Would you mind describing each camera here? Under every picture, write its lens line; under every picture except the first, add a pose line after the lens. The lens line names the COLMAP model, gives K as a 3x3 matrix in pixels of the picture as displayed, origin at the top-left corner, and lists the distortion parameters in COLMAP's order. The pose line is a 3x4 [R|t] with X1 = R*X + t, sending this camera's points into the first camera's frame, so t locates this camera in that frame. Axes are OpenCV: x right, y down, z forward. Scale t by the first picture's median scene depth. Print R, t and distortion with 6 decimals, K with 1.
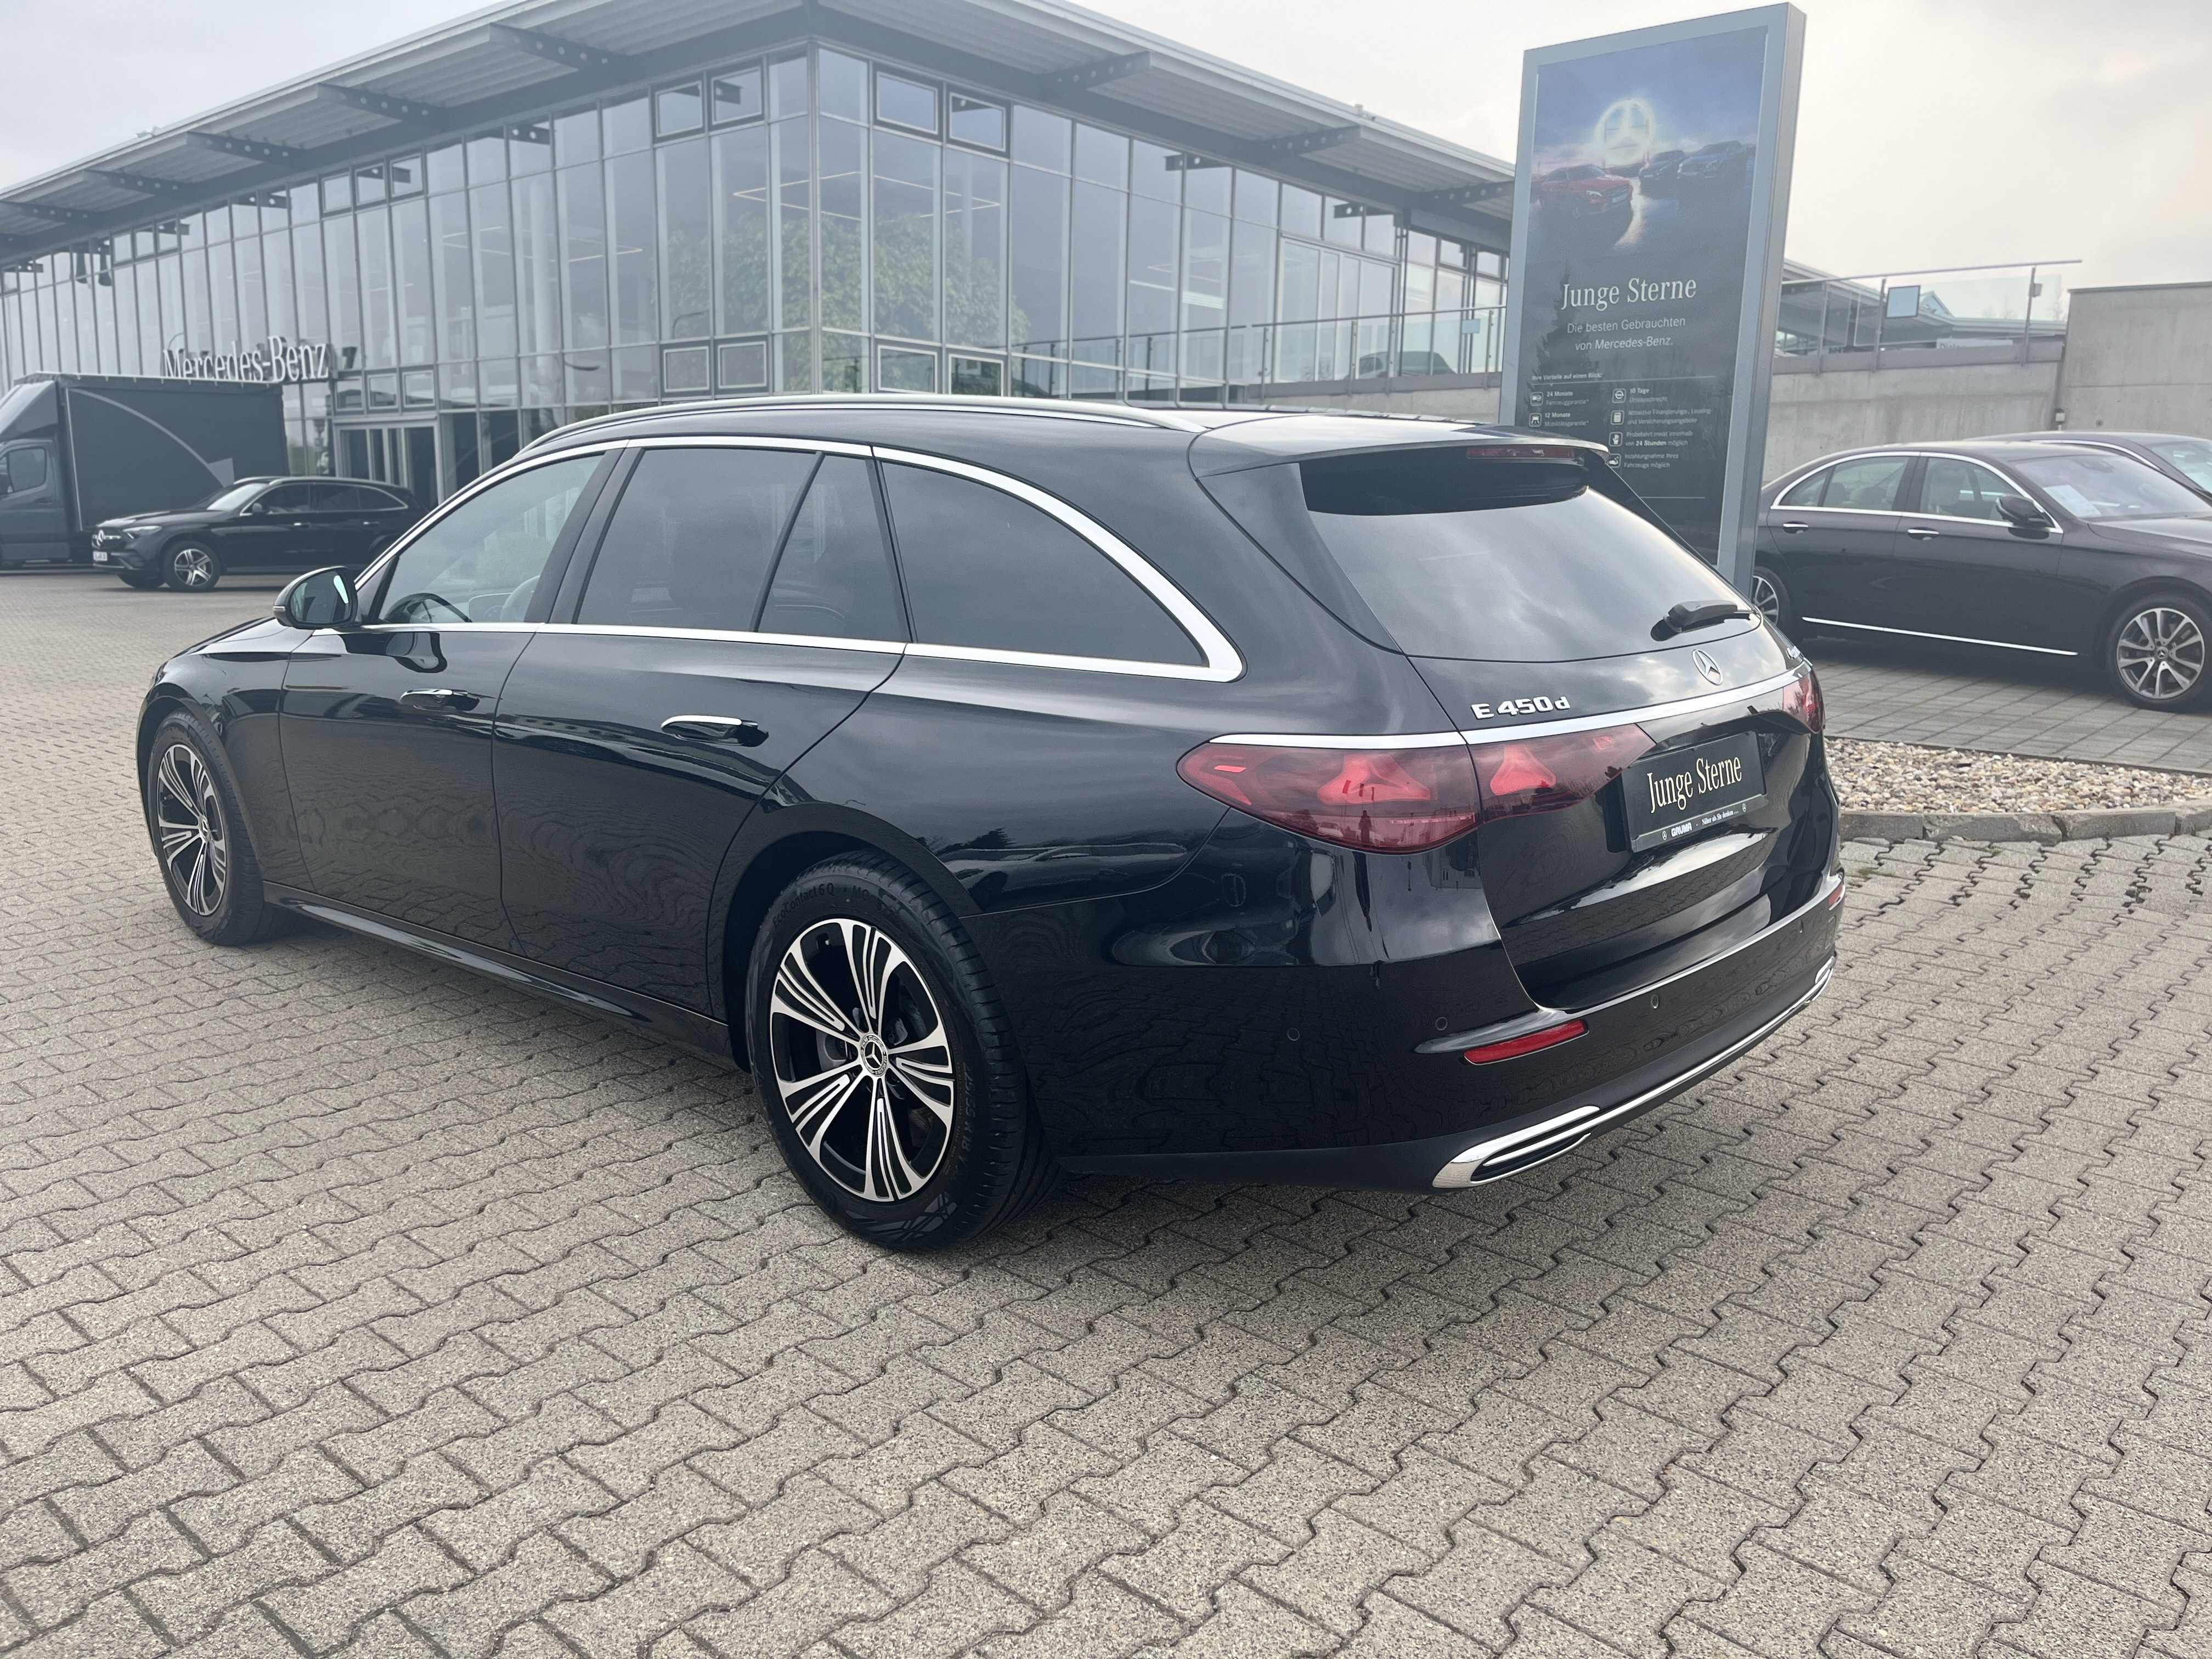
lens RADIAL K [[1694.9, 0, 1107.8], [0, 1694.9, 820.8], [0, 0, 1]] dist [0.056187, -0.068148]
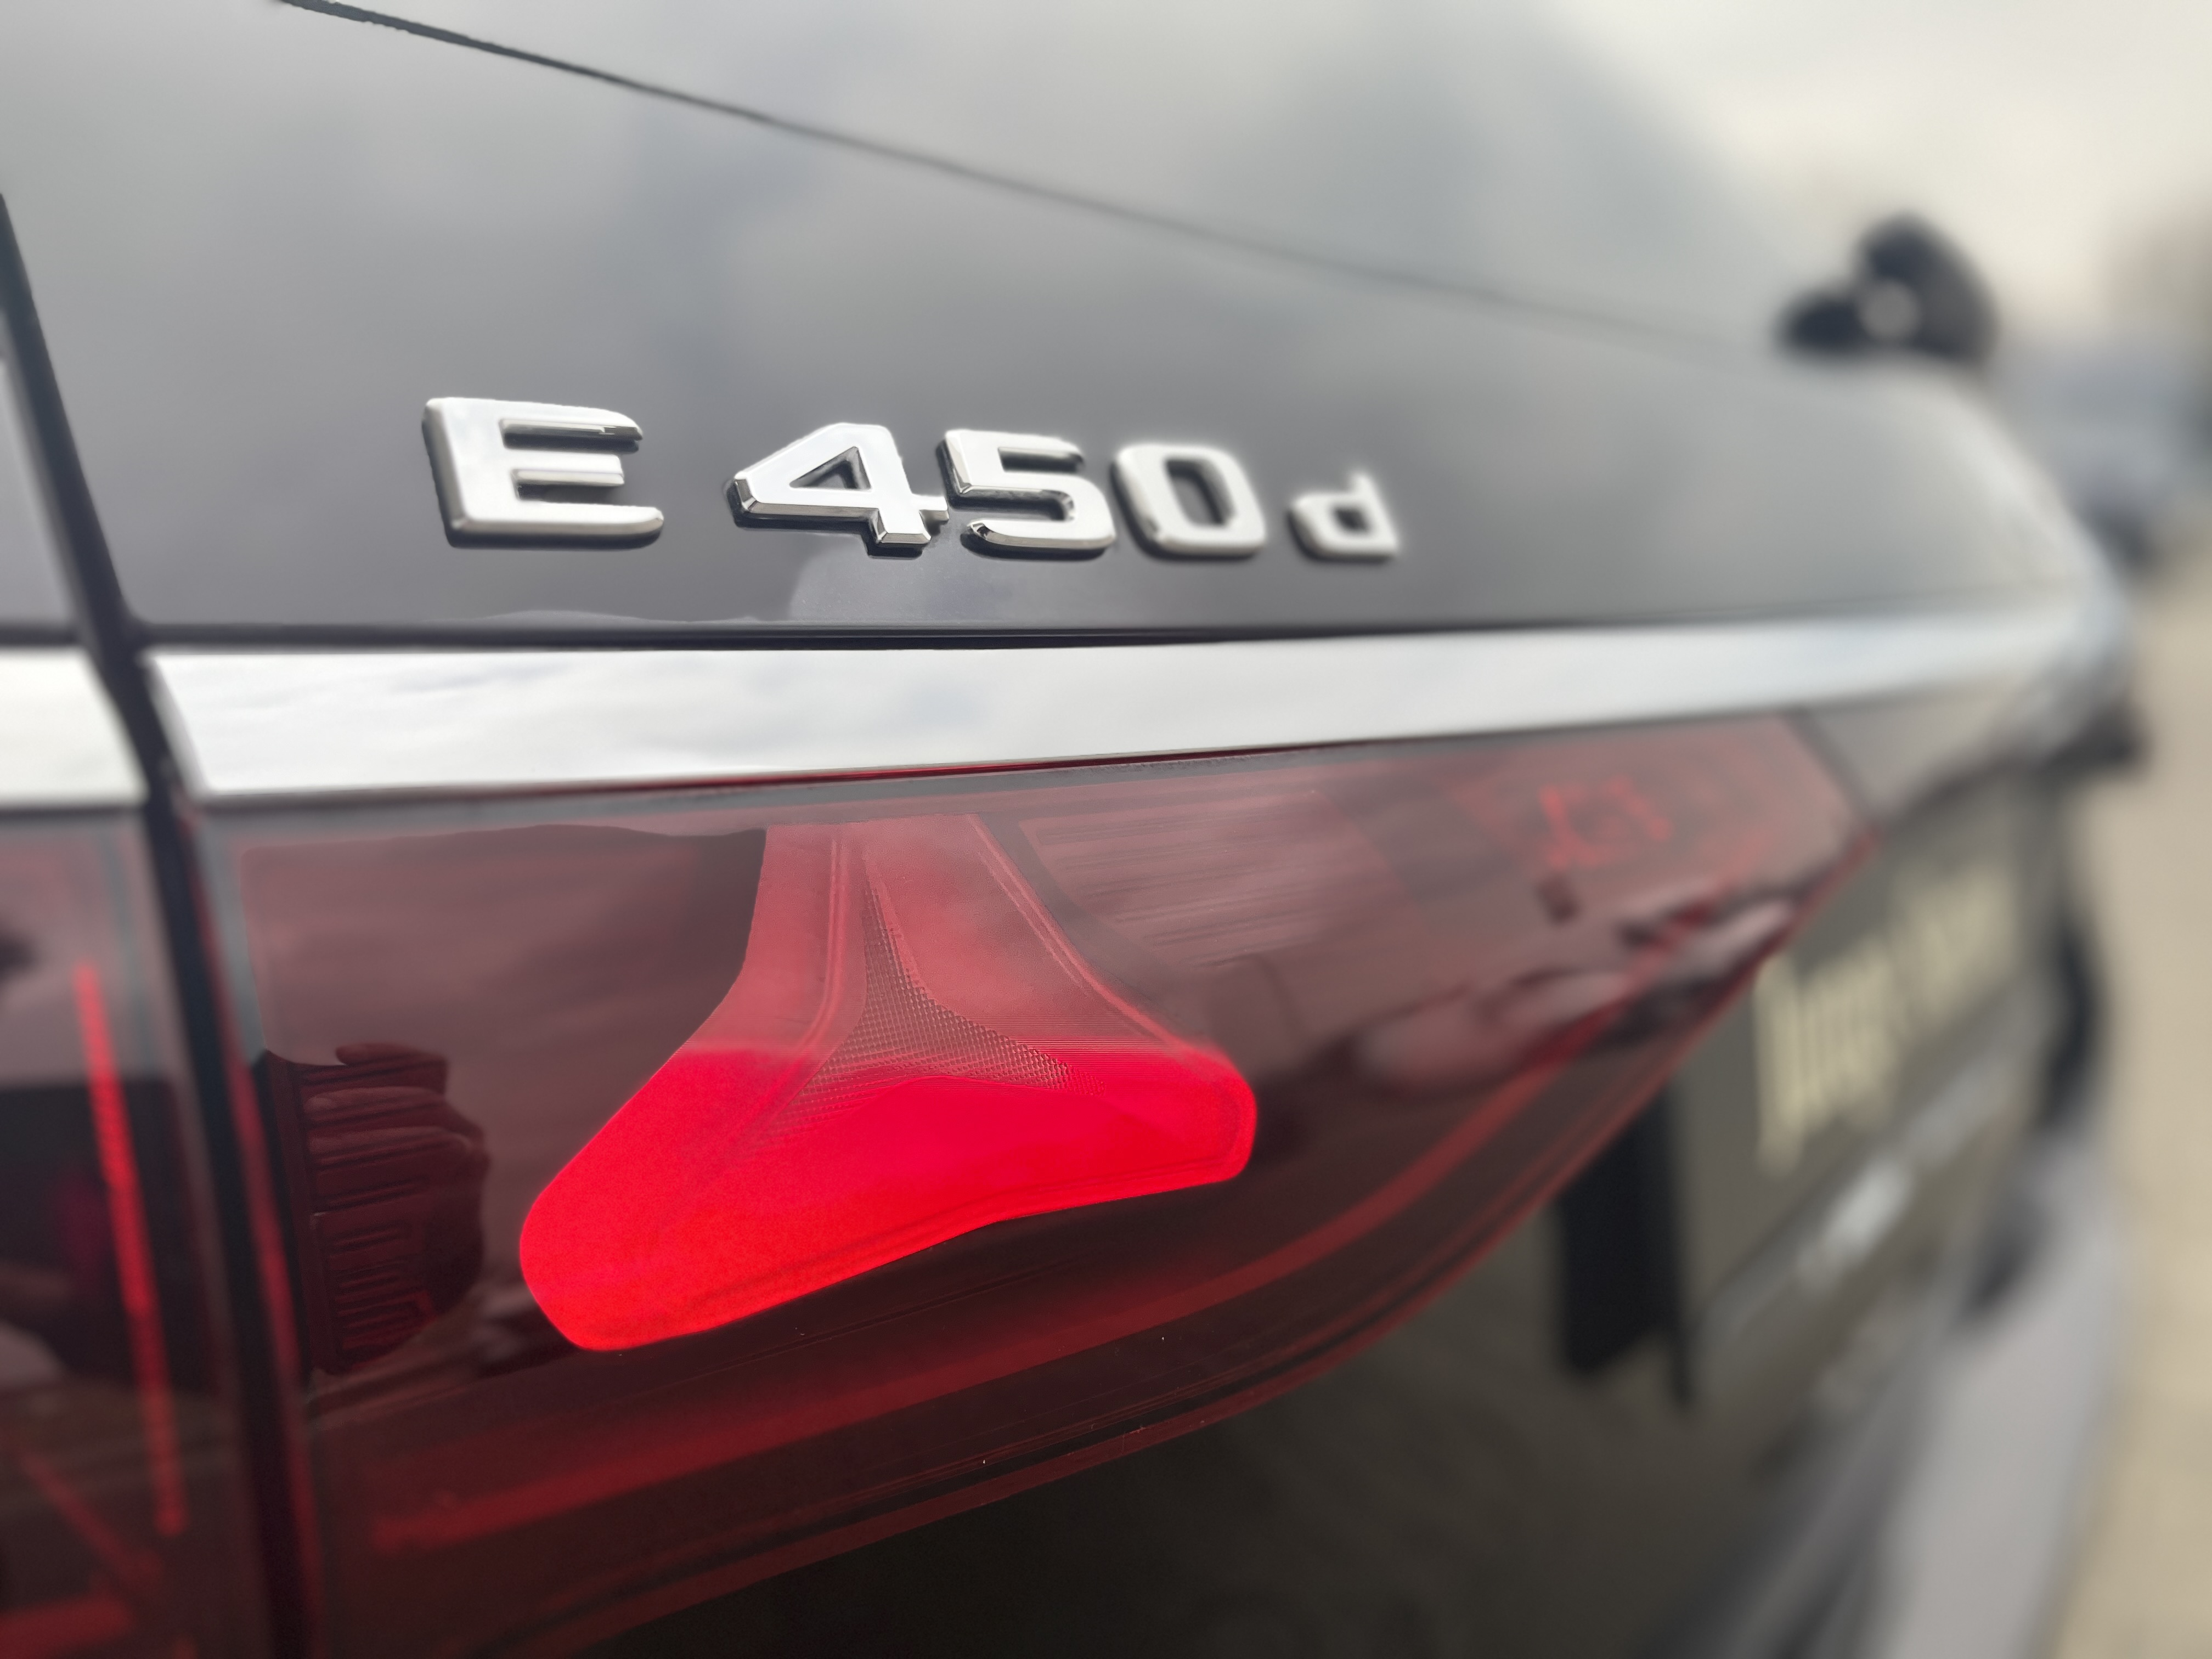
lens RADIAL K [[1694.9, 0, 1106.1], [0, 1694.9, 829.9], [0, 0, 1]] dist [0.056187, -0.068148]
pose [[0.992793, 0.036719, 0.114079, 0.127917], [-0.034943, 0.999236, -0.017532, -0.022882], [-0.114635, 0.013419, 0.993317, 0.475947]]
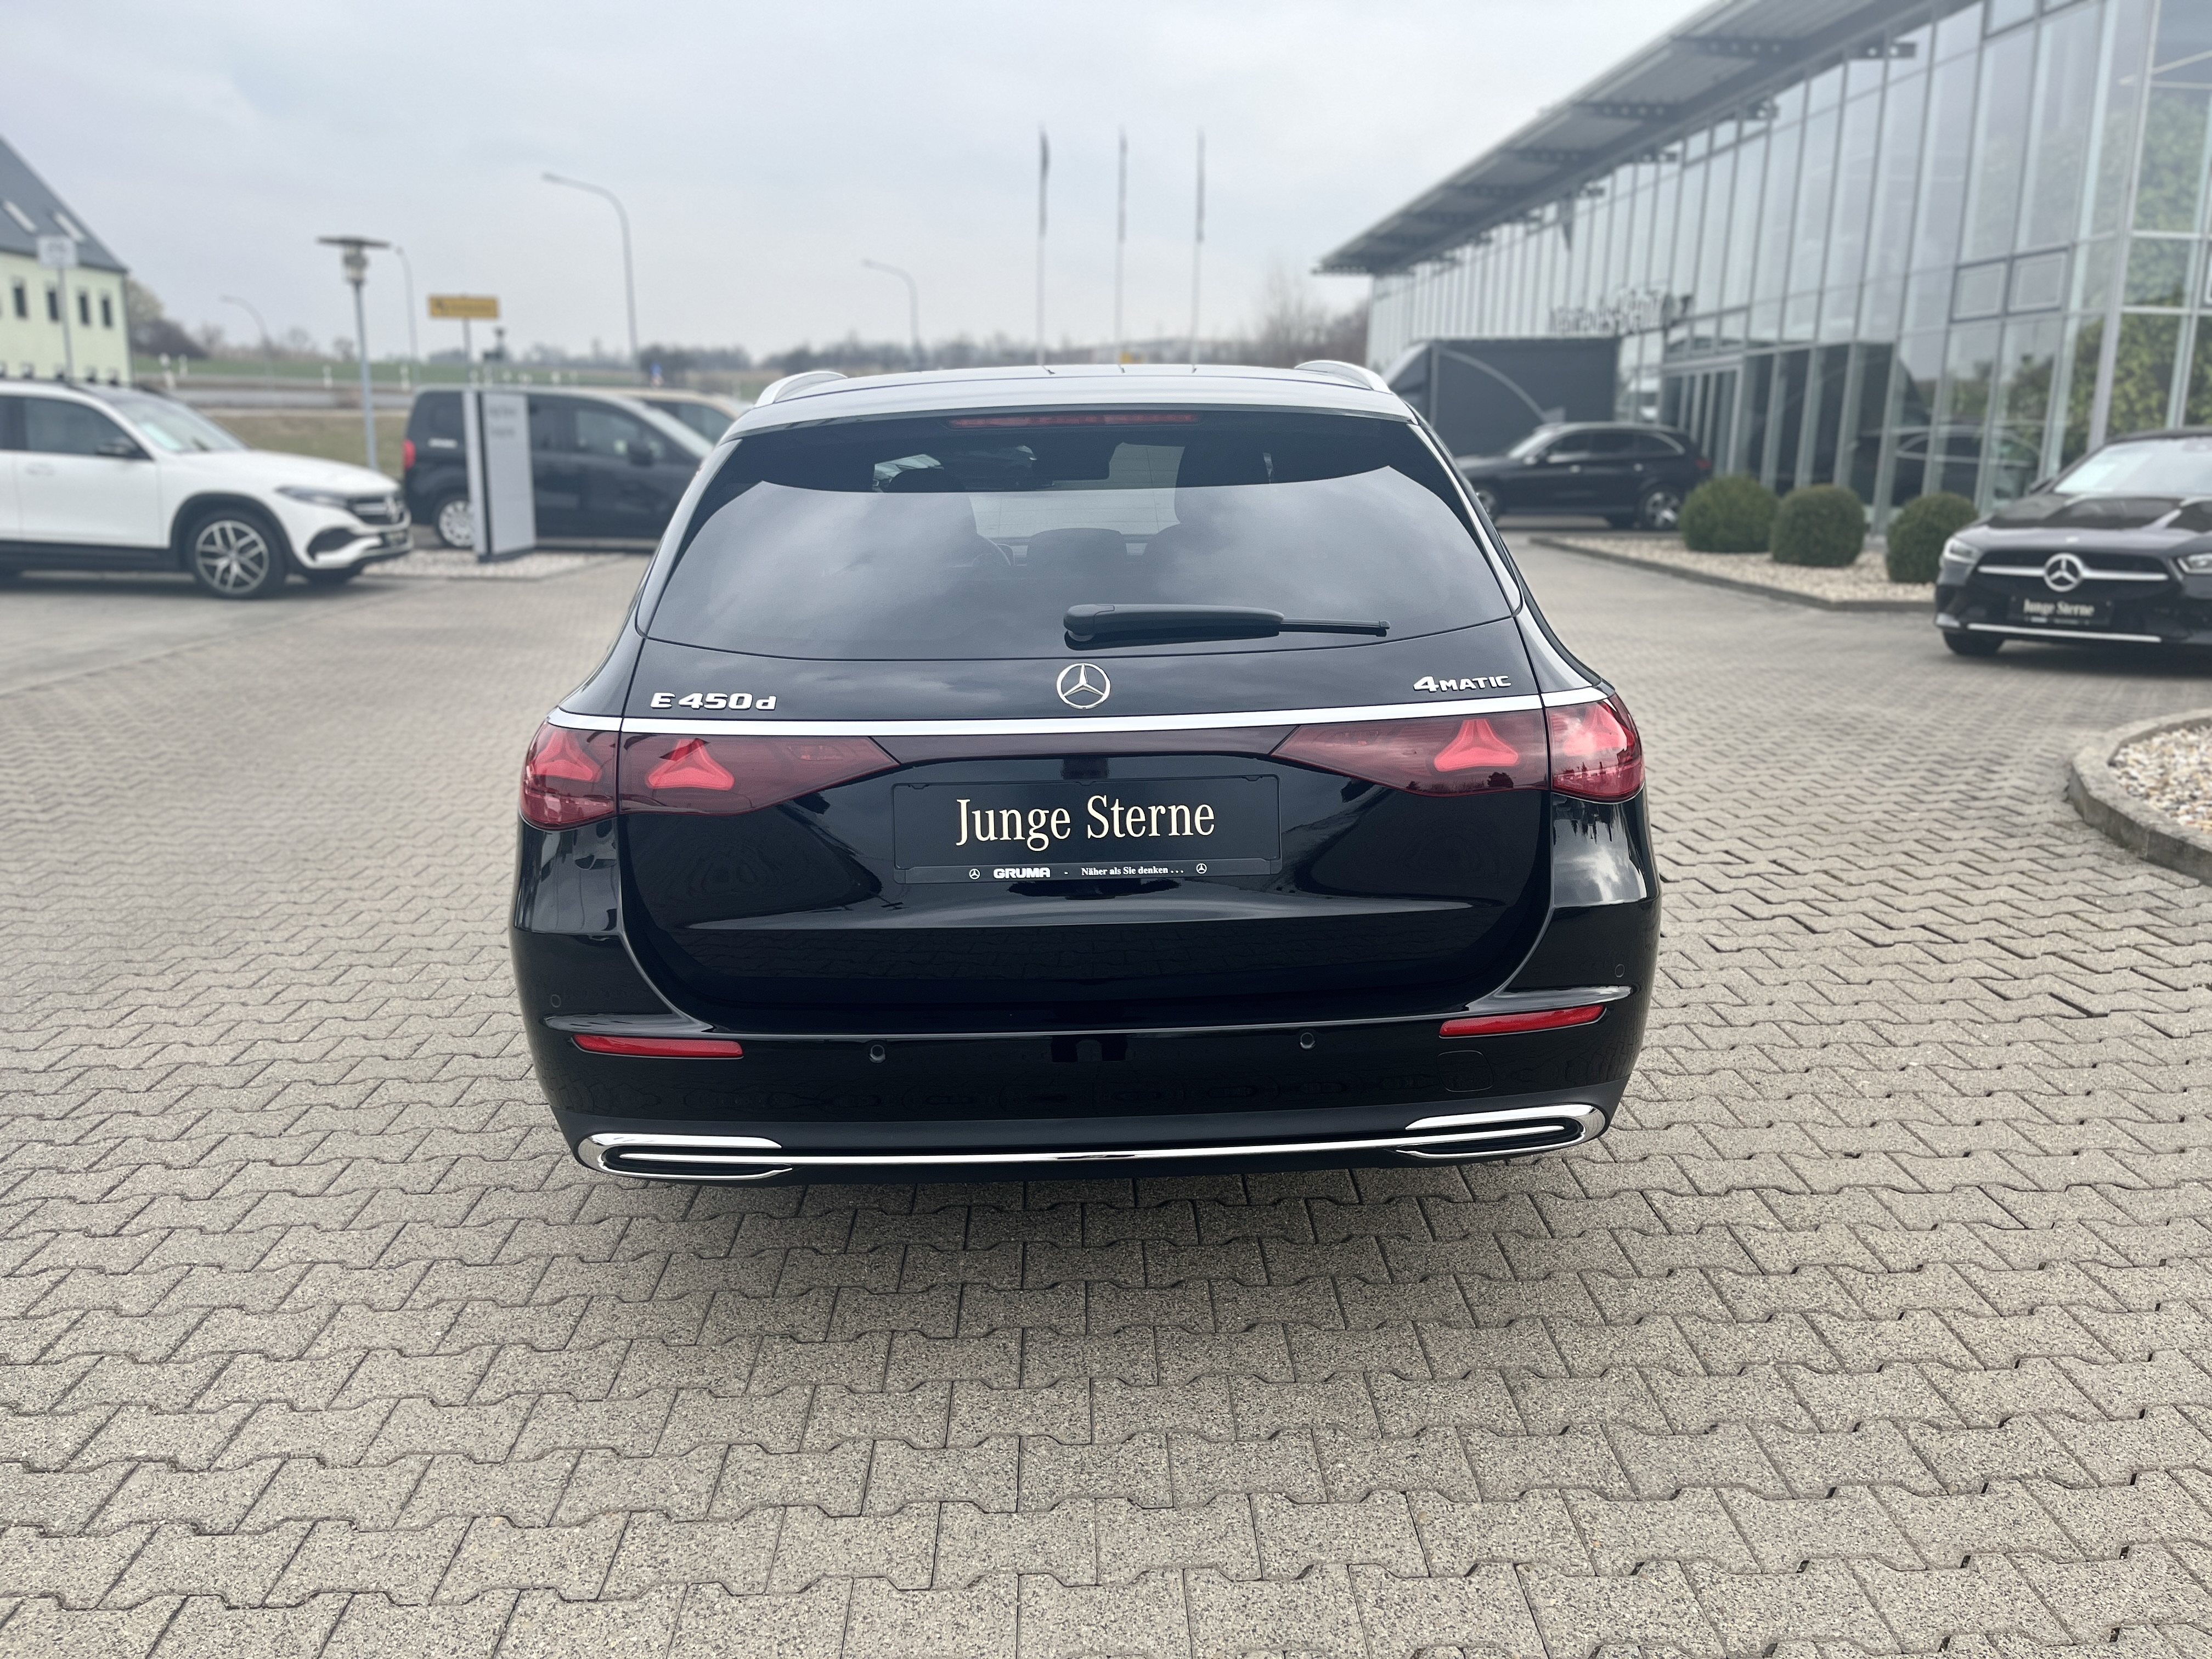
lens RADIAL K [[1694.9, 0, 1108.7], [0, 1694.9, 827.0], [0, 0, 1]] dist [0.056187, -0.068148]
pose [[0.688455, 0.152866, -0.708986, 0.578675], [-0.126417, 0.987864, 0.090240, -0.059723], [0.714177, 0.027502, 0.699425, 0.267467]]
